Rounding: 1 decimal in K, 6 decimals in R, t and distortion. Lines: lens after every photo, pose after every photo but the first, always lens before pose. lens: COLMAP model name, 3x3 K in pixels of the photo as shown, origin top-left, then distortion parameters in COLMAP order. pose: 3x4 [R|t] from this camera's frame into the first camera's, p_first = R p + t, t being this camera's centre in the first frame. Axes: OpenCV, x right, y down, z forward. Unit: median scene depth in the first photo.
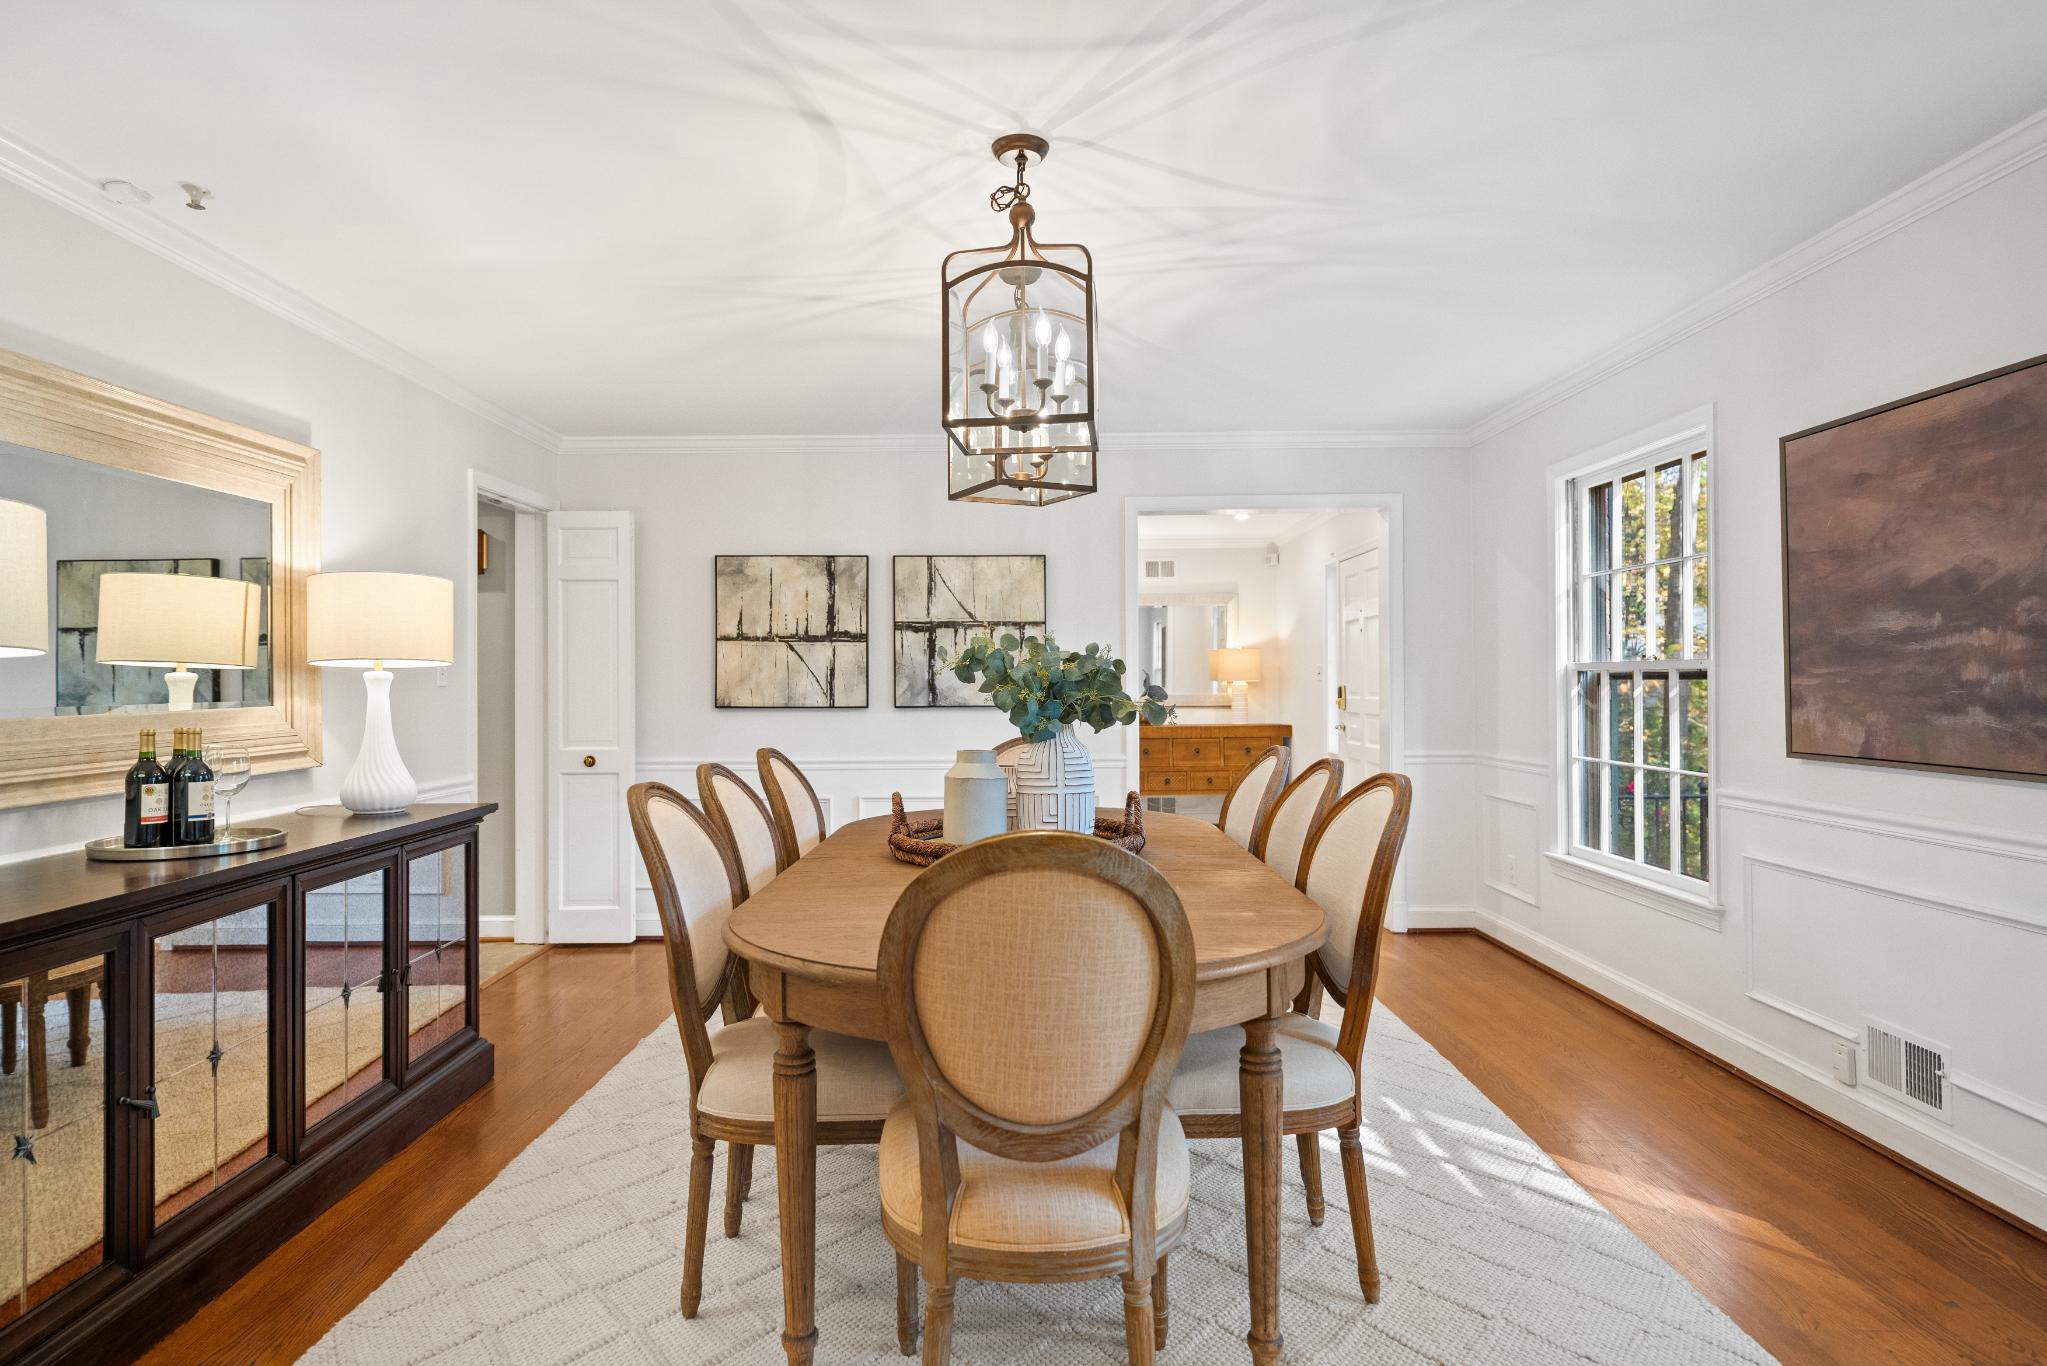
lens RADIAL K [[1145.2, 0, 1018.3], [0, 1145.2, 681.0], [0, 0, 1]] dist [0.003278, -0.000057]
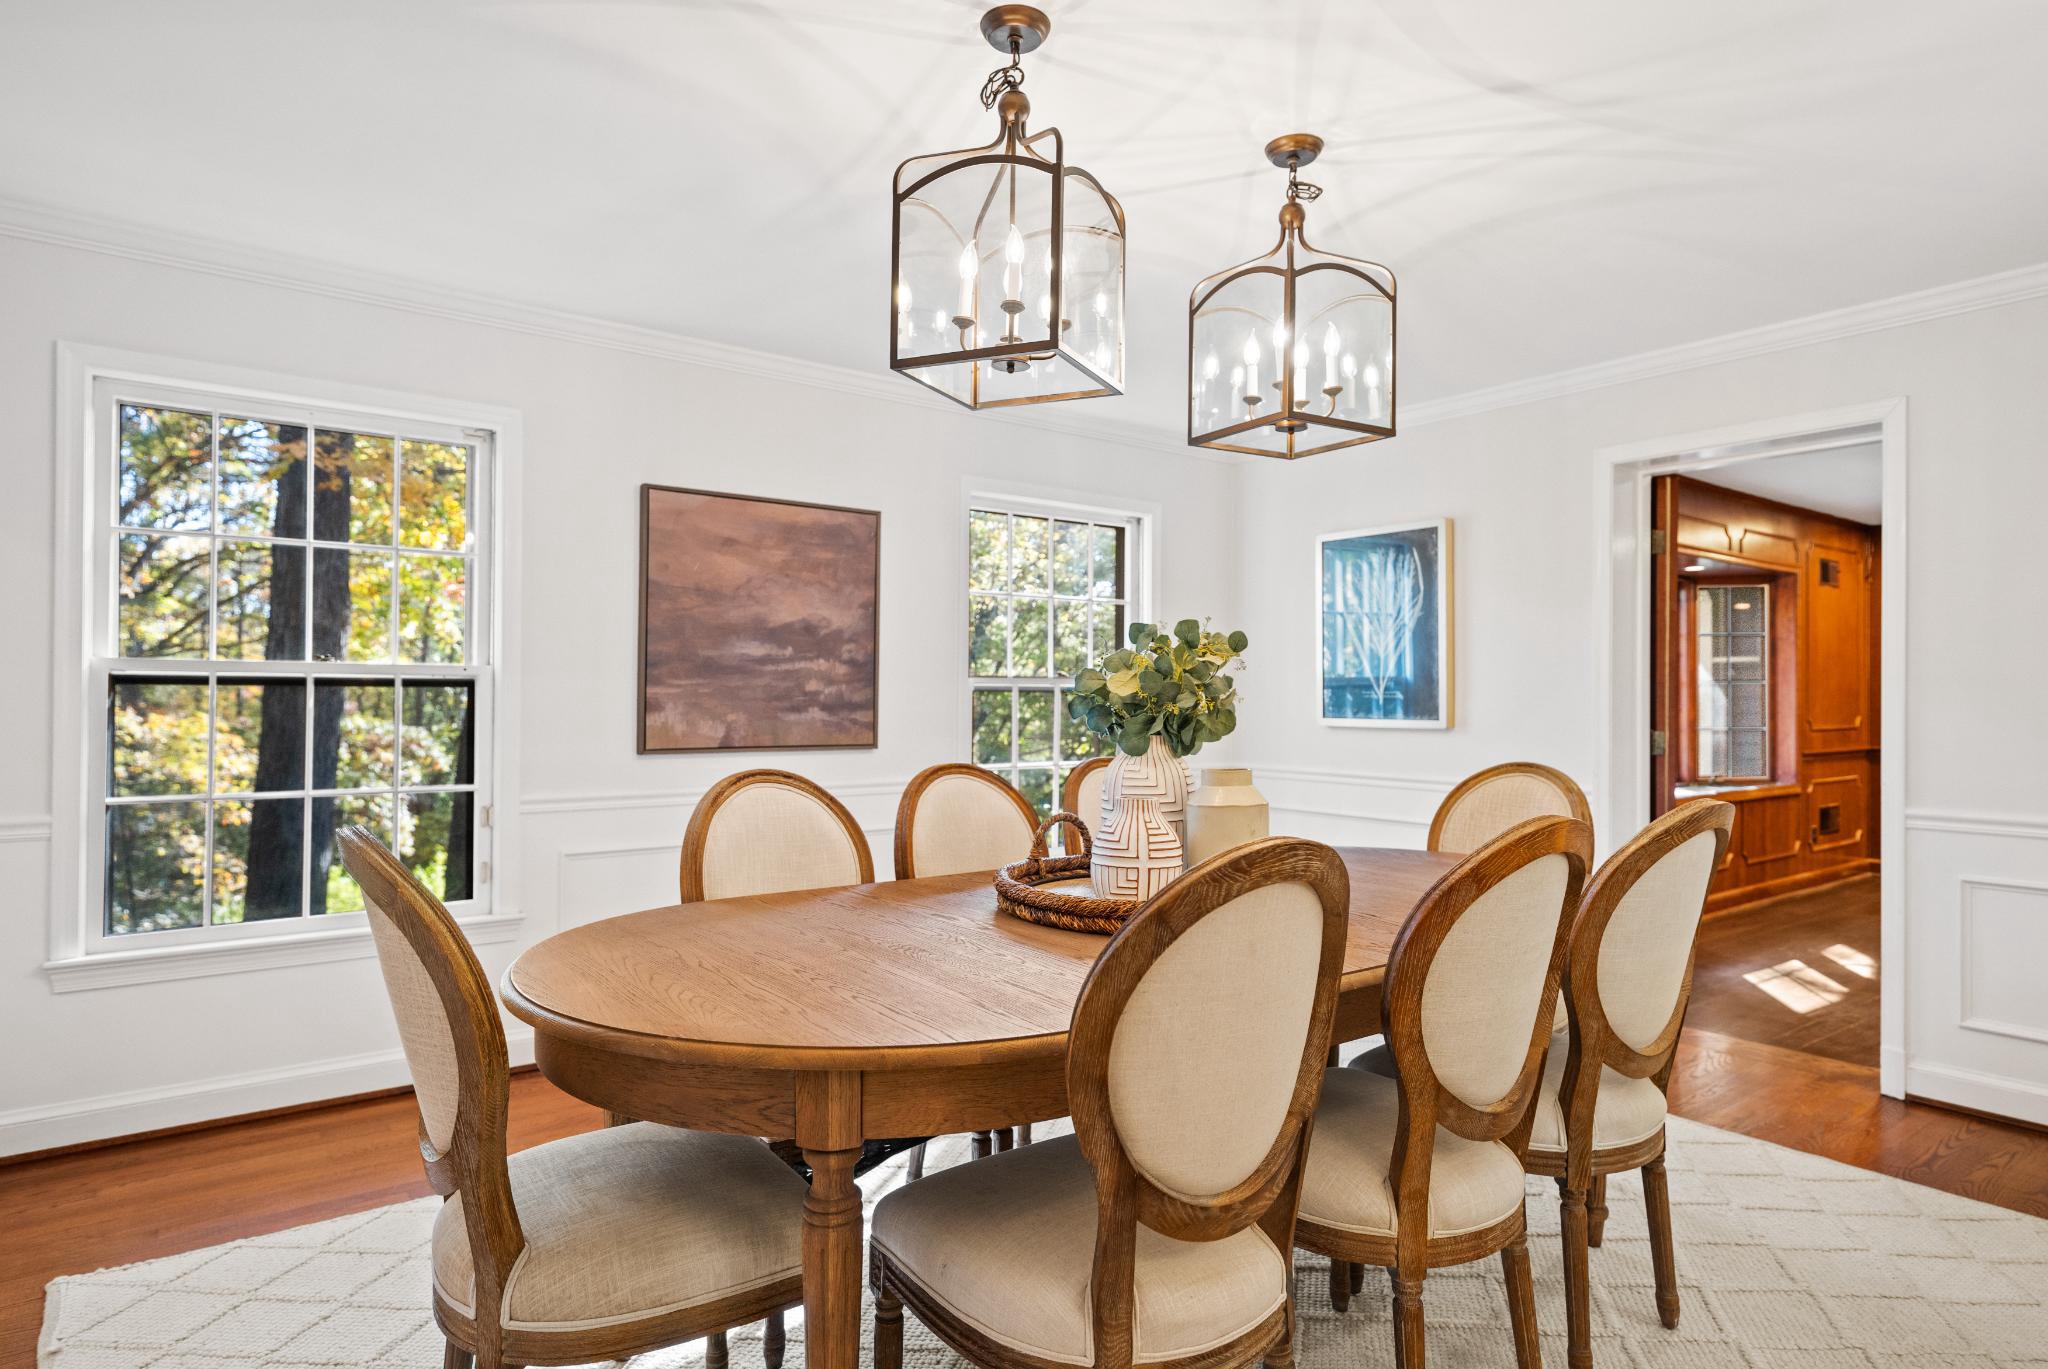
lens RADIAL K [[1145.8, 0, 1015.0], [0, 1145.8, 686.5], [0, 0, 1]] dist [0.003278, -0.000057]
pose [[-0.588467, 0.003696, 0.808513, -0.591297], [-0.006312, 0.999938, -0.009165, 0.005711], [-0.808497, -0.010496, -0.588407, 1.604107]]
